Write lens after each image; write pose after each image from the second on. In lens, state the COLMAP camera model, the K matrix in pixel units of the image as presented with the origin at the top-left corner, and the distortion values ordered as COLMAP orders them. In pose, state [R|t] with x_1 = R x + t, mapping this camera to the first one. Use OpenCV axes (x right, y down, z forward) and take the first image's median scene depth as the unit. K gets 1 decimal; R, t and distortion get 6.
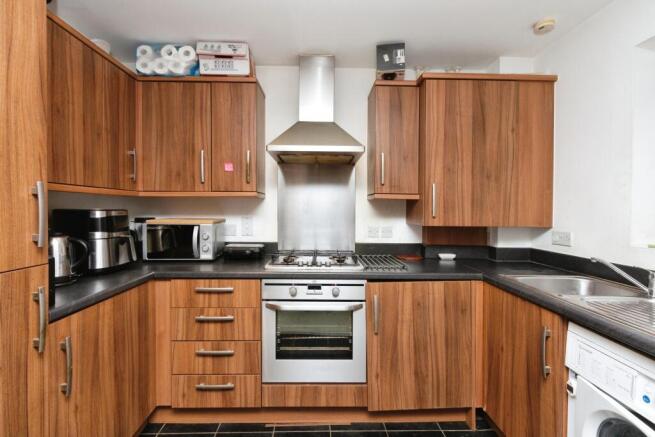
lens RADIAL K [[301.0, 0, 321.9], [0, 301.0, 213.5], [0, 0, 1]] dist [0.003319, -0.001545]
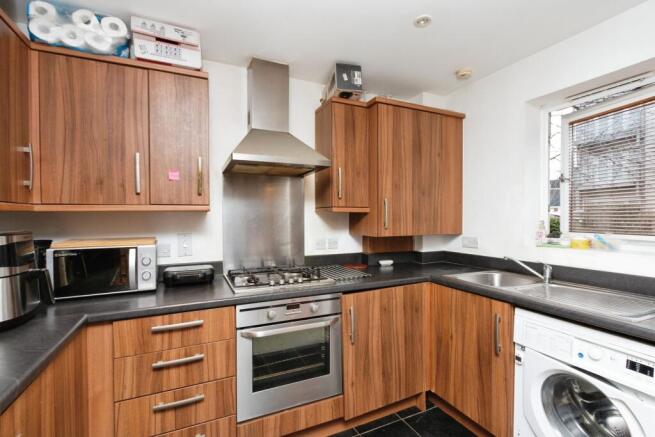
lens RADIAL K [[301.0, 0, 324.3], [0, 301.0, 220.3], [0, 0, 1]] dist [0.003319, -0.001545]
pose [[0.915793, -0.019409, 0.401181, -0.290545], [0.020862, 0.999782, 0.000747, -0.024949], [-0.401108, 0.007686, 0.915998, 0.081969]]
